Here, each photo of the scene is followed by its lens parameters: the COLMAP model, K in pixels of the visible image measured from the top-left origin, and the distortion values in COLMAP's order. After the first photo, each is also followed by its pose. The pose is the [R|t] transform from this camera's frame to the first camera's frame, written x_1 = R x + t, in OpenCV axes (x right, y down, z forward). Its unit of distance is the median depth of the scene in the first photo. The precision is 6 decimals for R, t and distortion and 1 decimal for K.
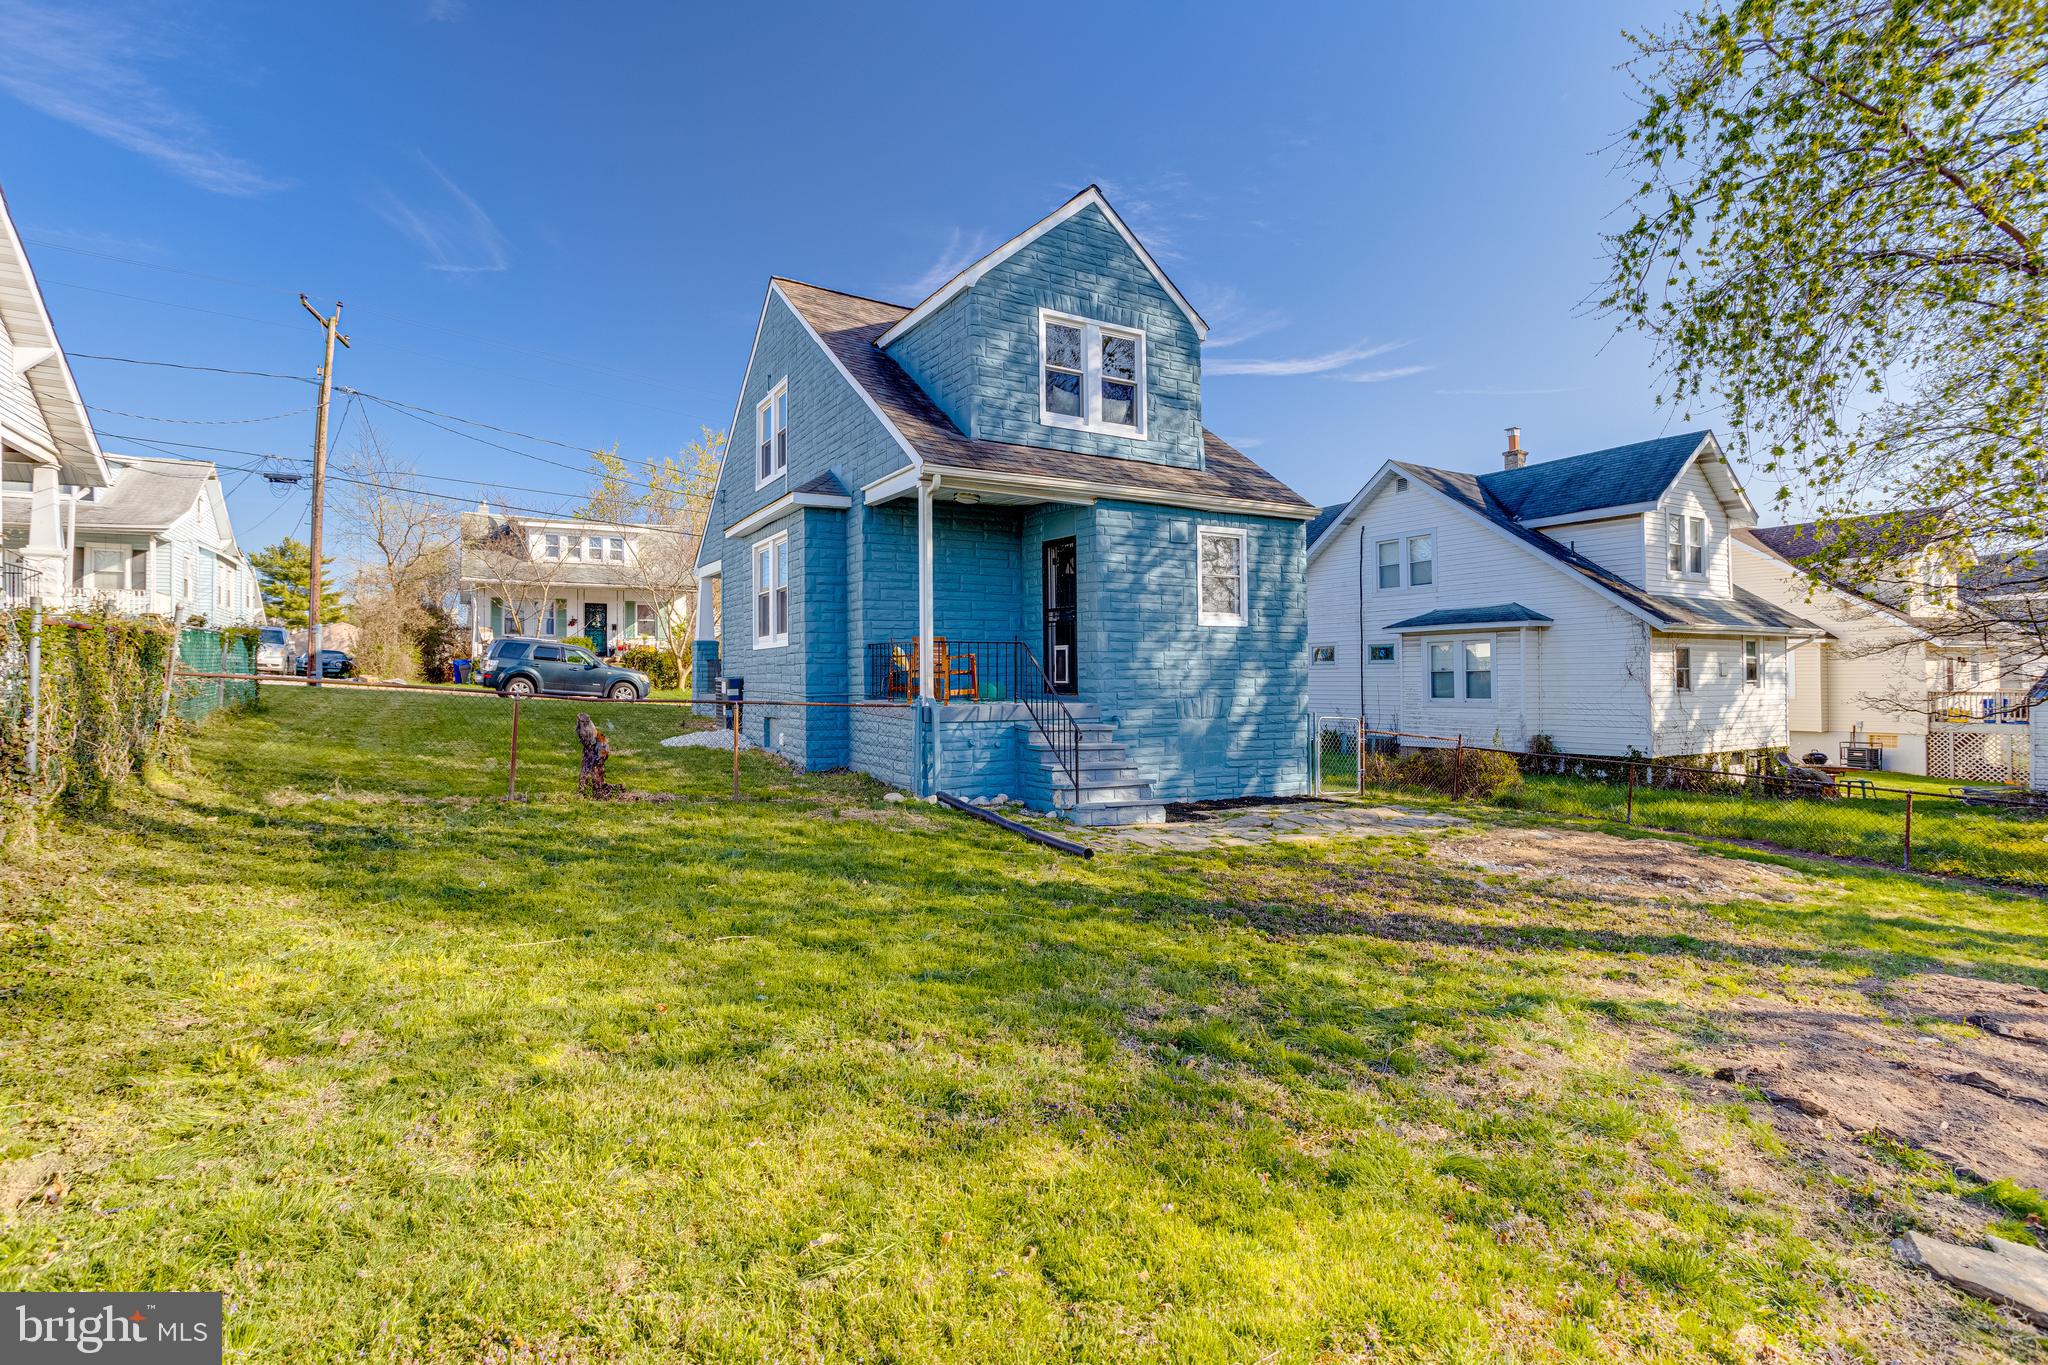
lens RADIAL K [[1028.6, 0, 1024.0], [0, 1028.6, 682.5], [0, 0, 1]] dist [-0.039128, 0.024728]
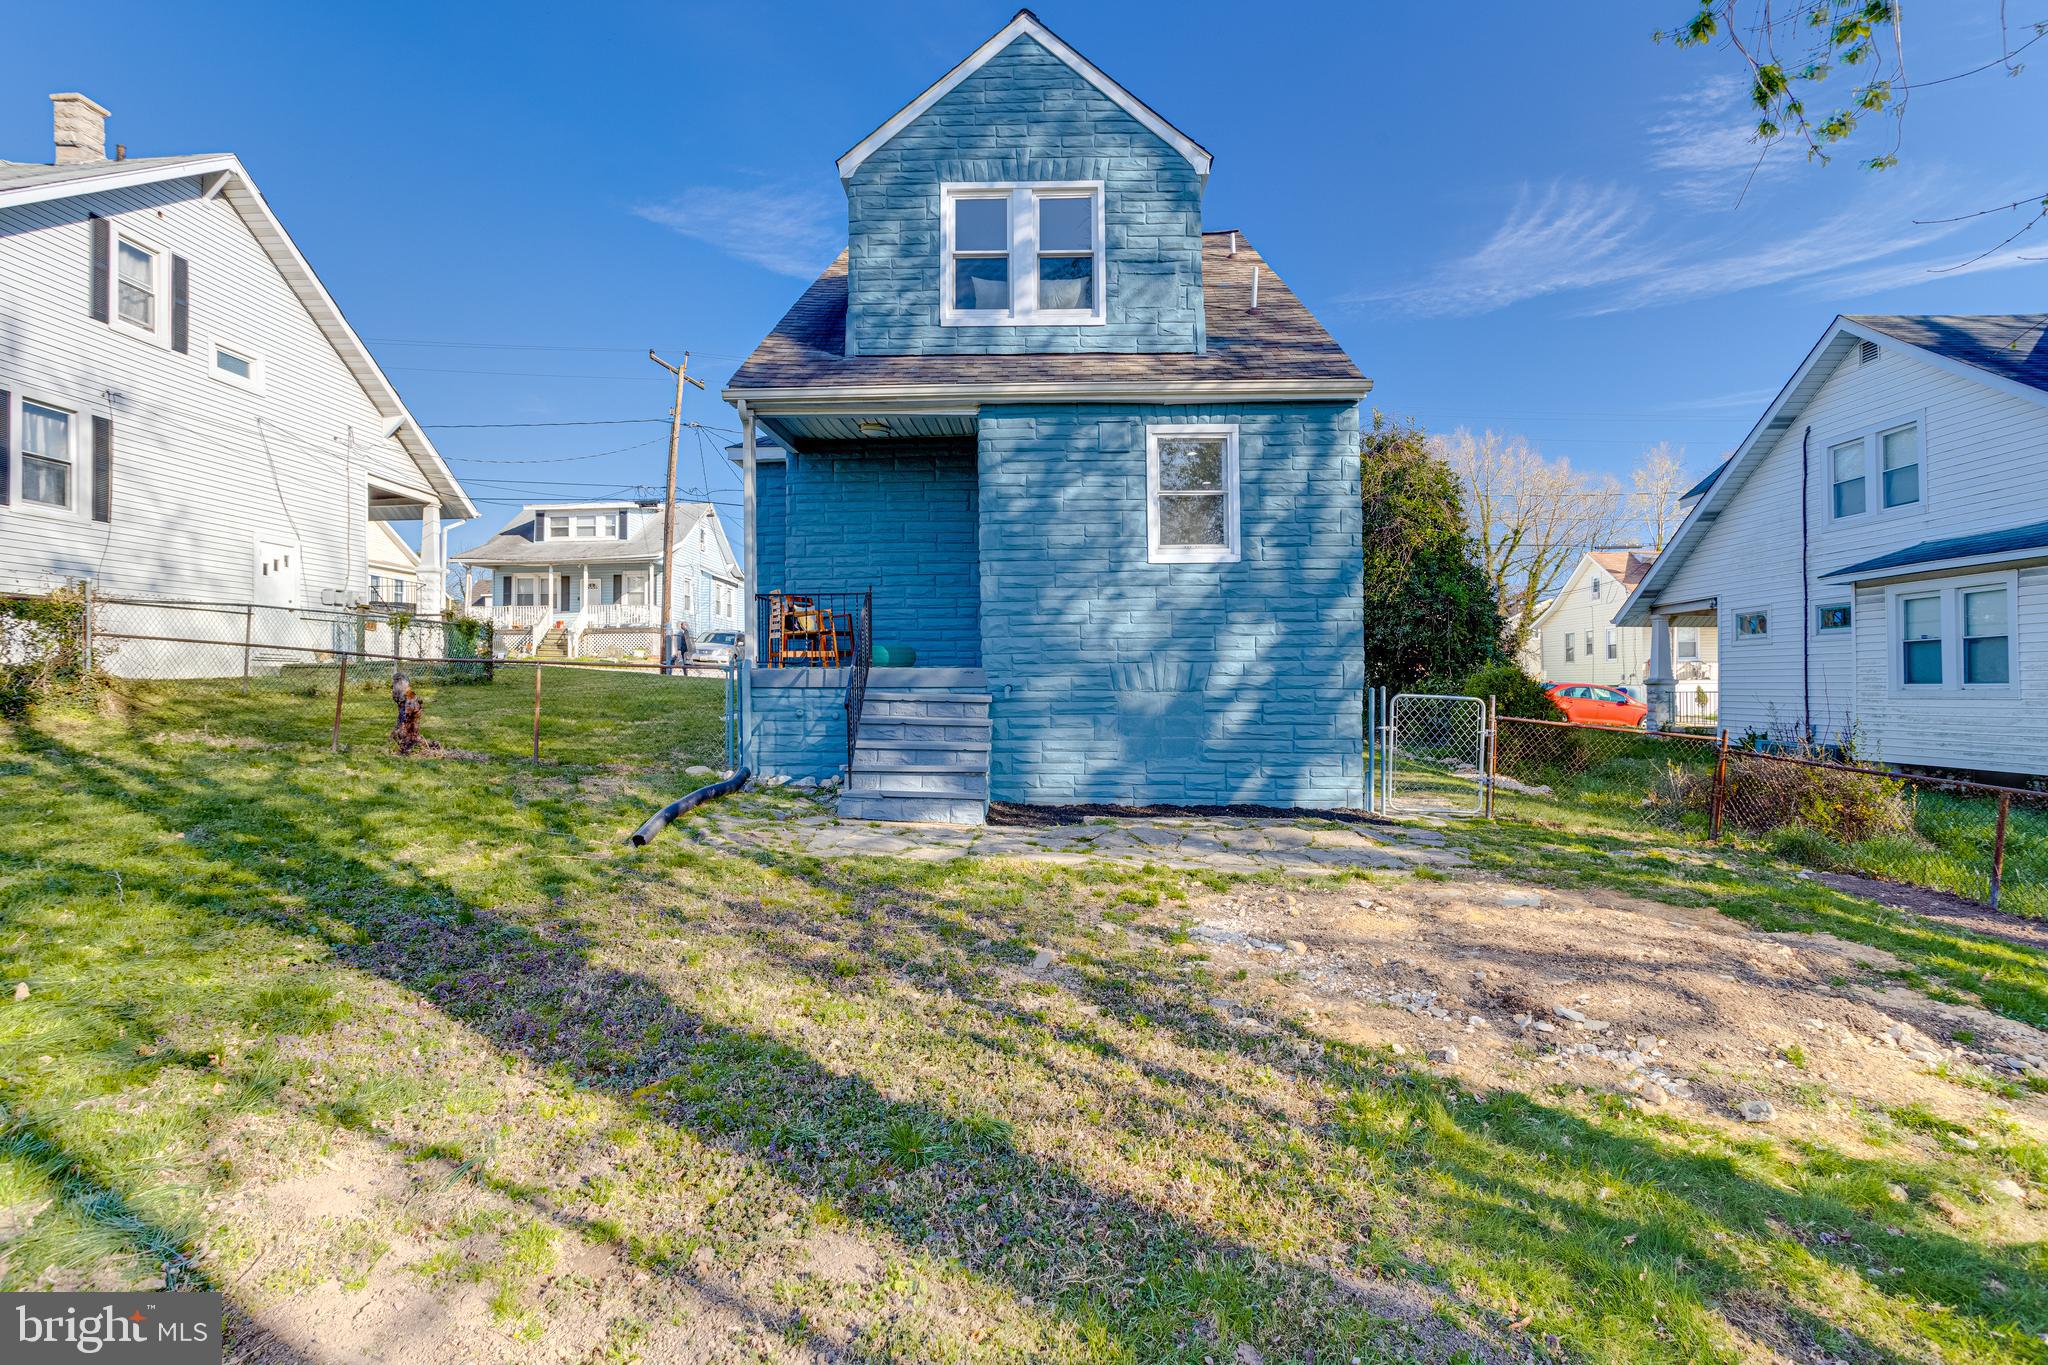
lens RADIAL K [[1006.5, 0, 1025.0], [0, 1006.5, 675.8], [0, 0, 1]] dist [-0.012701, 0.010300]
pose [[0.844268, -0.004949, -0.535899, 0.465367], [-0.002626, 0.999907, -0.013370, 0.033299], [0.535915, 0.012695, 0.844176, 0.345479]]
